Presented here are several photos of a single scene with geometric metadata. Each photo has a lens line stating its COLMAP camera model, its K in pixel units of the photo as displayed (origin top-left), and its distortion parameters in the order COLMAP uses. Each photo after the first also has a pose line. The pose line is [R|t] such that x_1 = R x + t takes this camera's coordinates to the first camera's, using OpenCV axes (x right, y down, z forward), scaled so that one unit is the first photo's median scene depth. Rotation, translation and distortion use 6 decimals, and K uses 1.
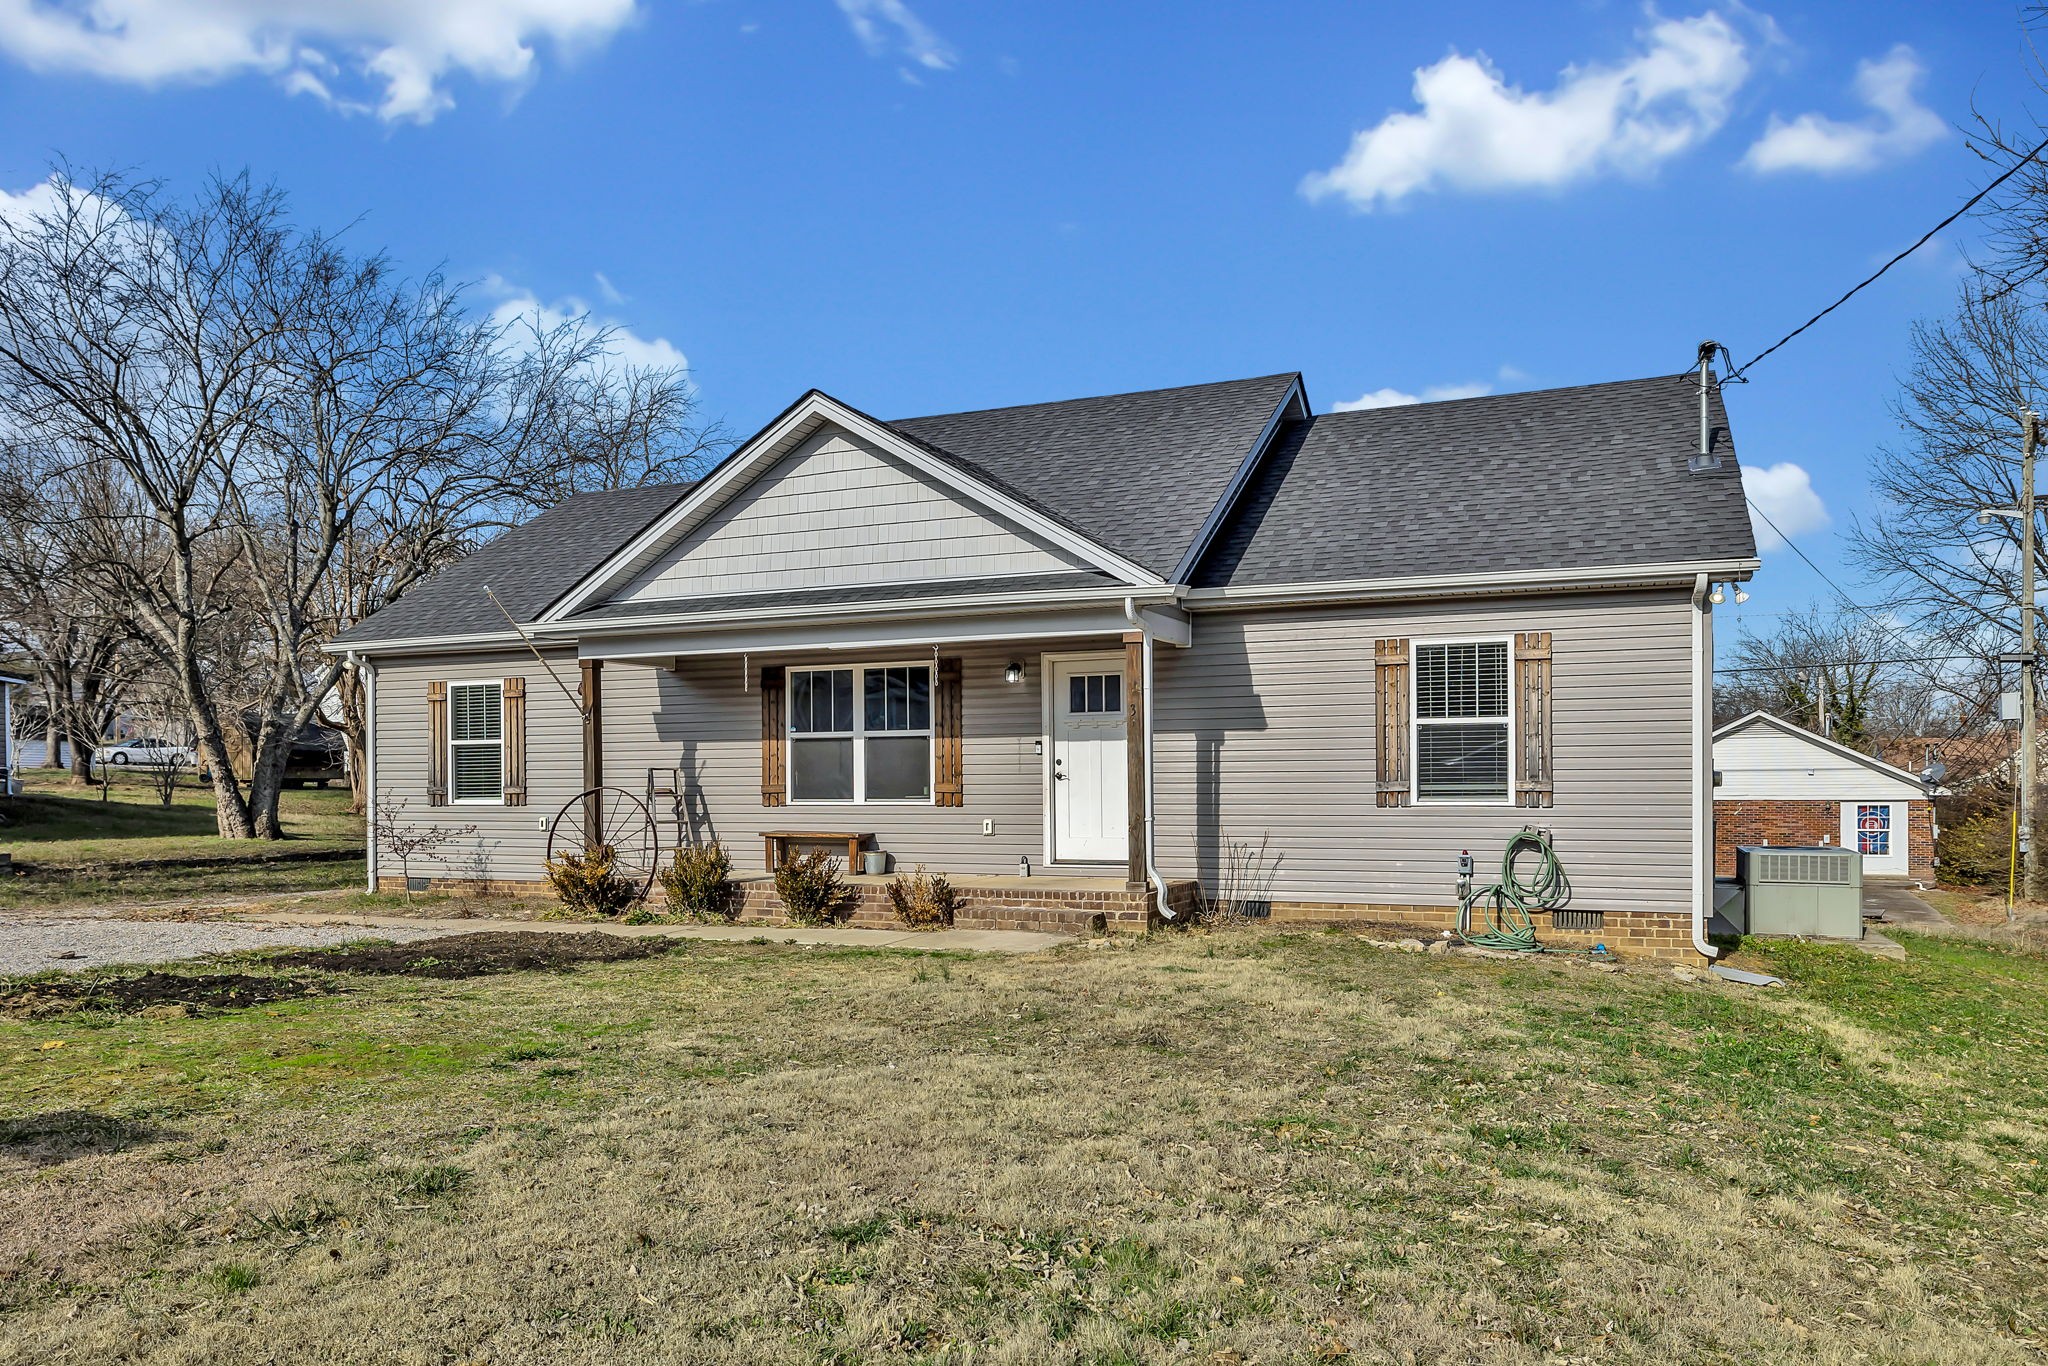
lens RADIAL K [[1428.4, 0, 1023.5], [0, 1428.4, 748.4], [0, 0, 1]] dist [-0.001250, -0.000243]
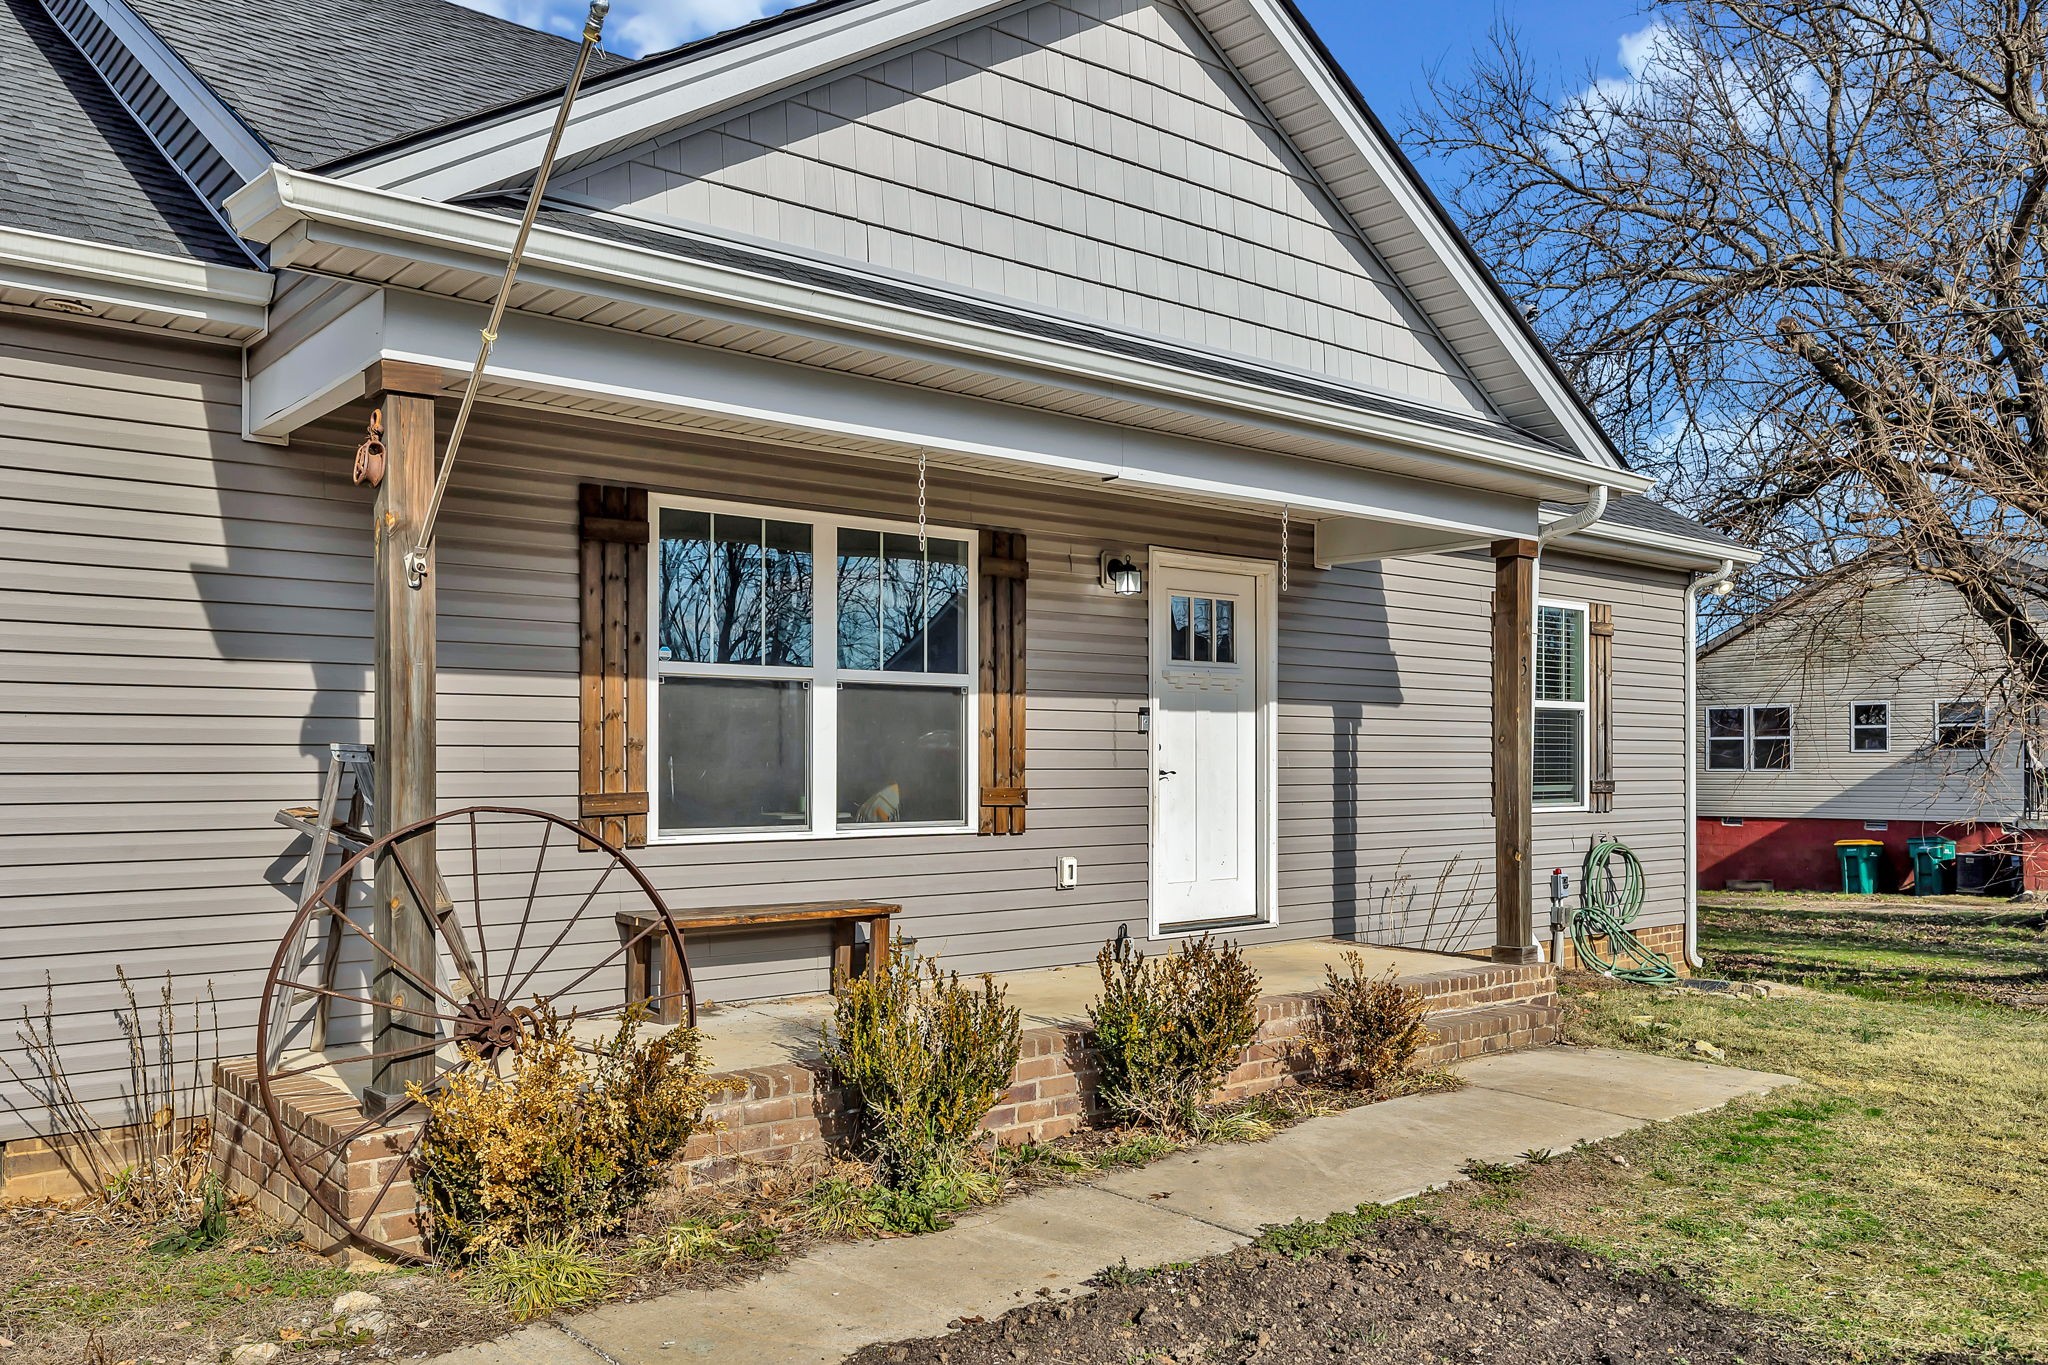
lens RADIAL K [[1608.4, 0, 1023.5], [0, 1608.4, 754.4], [0, 0, 1]] dist [-0.003382, -0.002633]
pose [[0.454017, 0.024302, 0.890662, -0.532379], [-0.001278, 0.999645, -0.026624, 0.027671], [-0.890992, 0.010949, 0.453886, 0.737367]]
